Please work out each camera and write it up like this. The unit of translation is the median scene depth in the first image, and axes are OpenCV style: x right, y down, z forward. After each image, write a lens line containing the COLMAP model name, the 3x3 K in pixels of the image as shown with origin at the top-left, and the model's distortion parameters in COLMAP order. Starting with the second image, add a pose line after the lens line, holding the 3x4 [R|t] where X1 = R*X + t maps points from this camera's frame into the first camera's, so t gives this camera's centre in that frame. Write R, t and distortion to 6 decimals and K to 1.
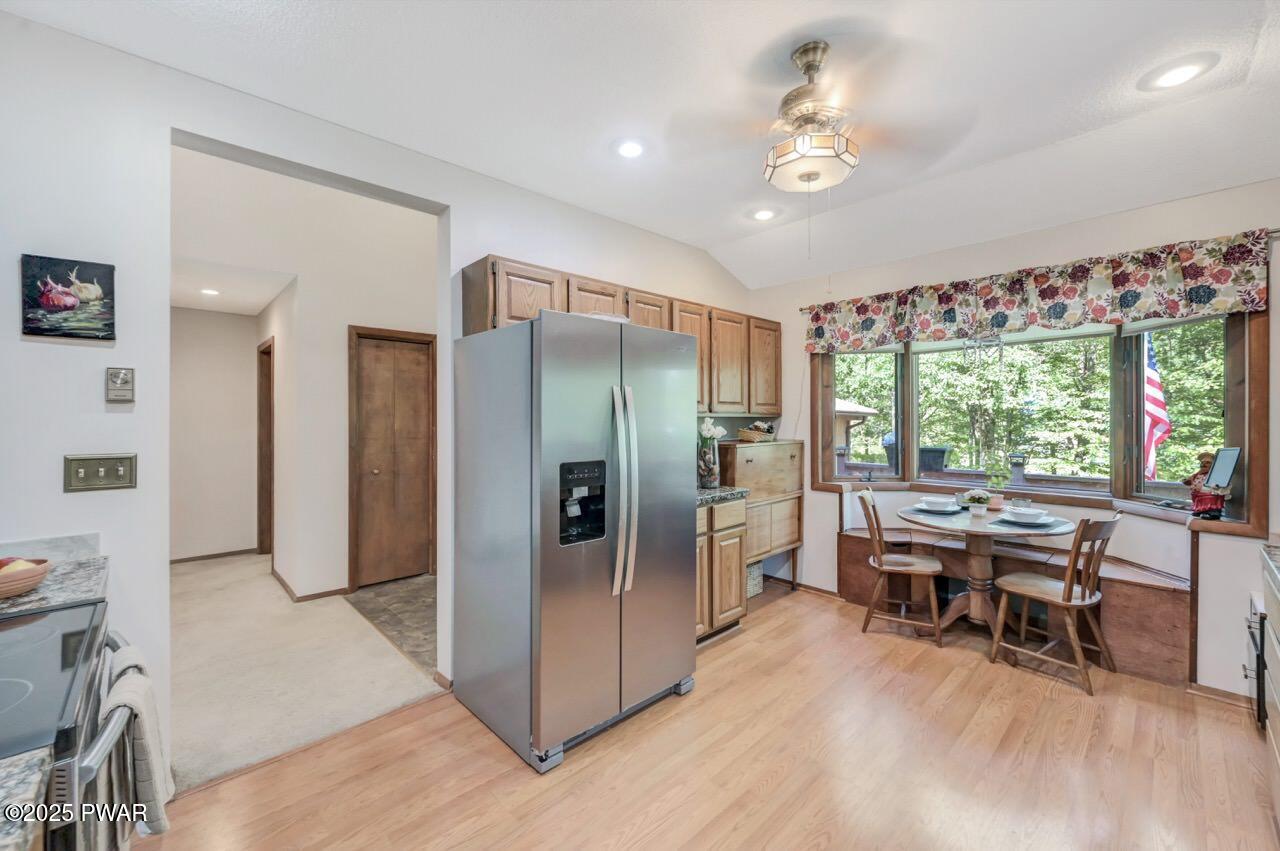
lens RADIAL K [[516.9, 0, 640.1], [0, 516.9, 417.3], [0, 0, 1]] dist [-0.000199, 0.000236]
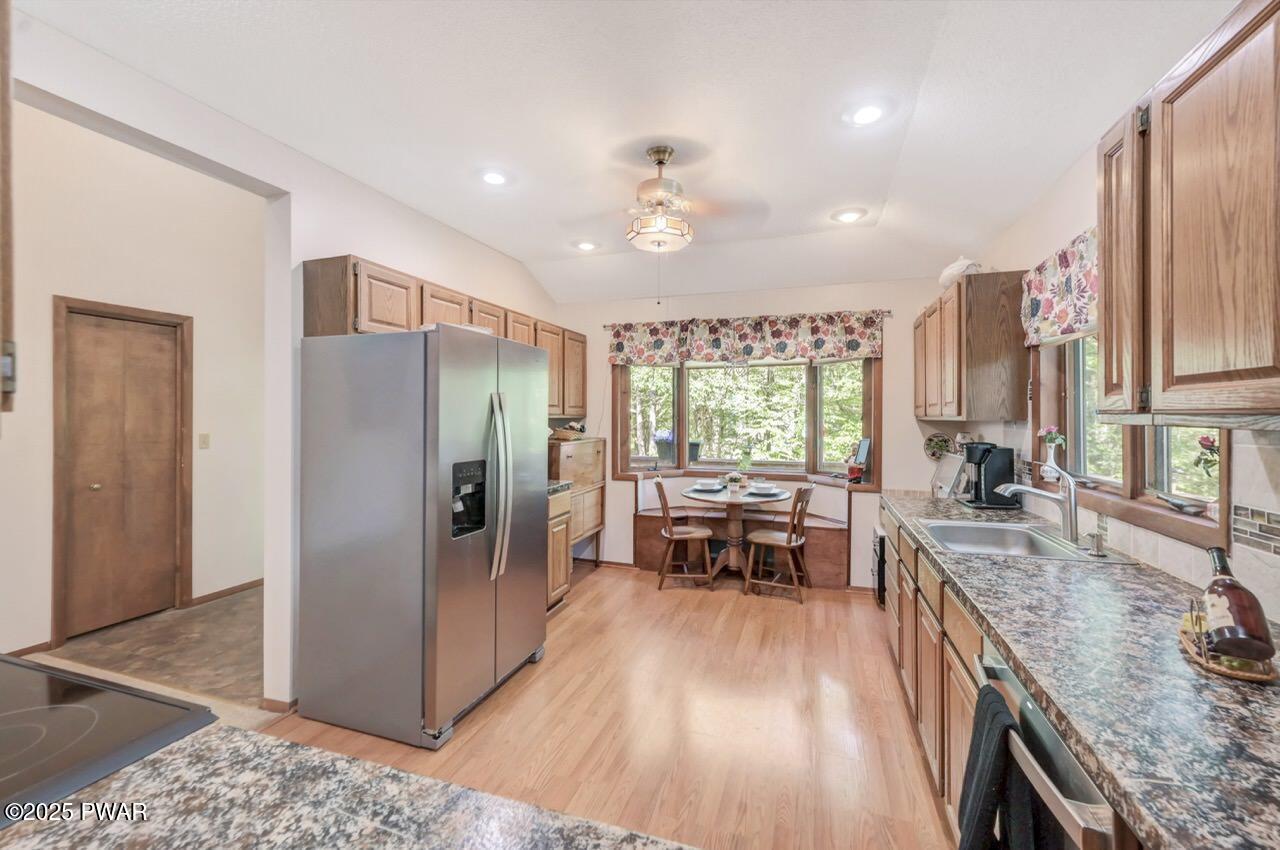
lens RADIAL K [[526.7, 0, 642.0], [0, 526.7, 411.8], [0, 0, 1]] dist [-0.000514, 0.000574]
pose [[0.883550, 0.008402, 0.468262, -0.219706], [-0.006884, 0.999964, -0.004953, -0.012367], [-0.468287, 0.001153, 0.883576, -0.119858]]
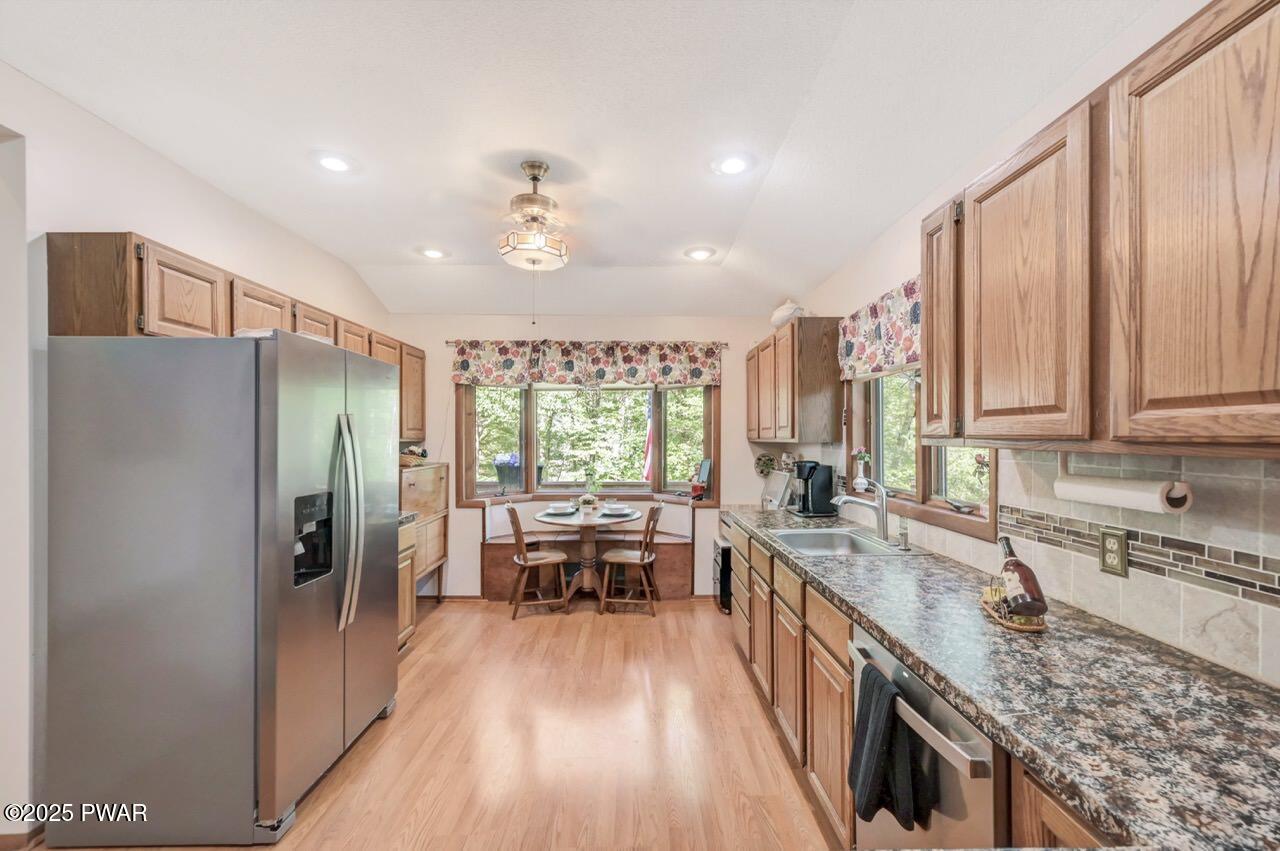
lens RADIAL K [[529.2, 0, 645.4], [0, 529.2, 435.5], [0, 0, 1]] dist [-0.000175, 0.000209]
pose [[0.672471, 0.004917, 0.740107, -0.293181], [-0.004368, 0.999987, -0.002675, -0.015411], [-0.740111, -0.001435, 0.672484, -0.065778]]
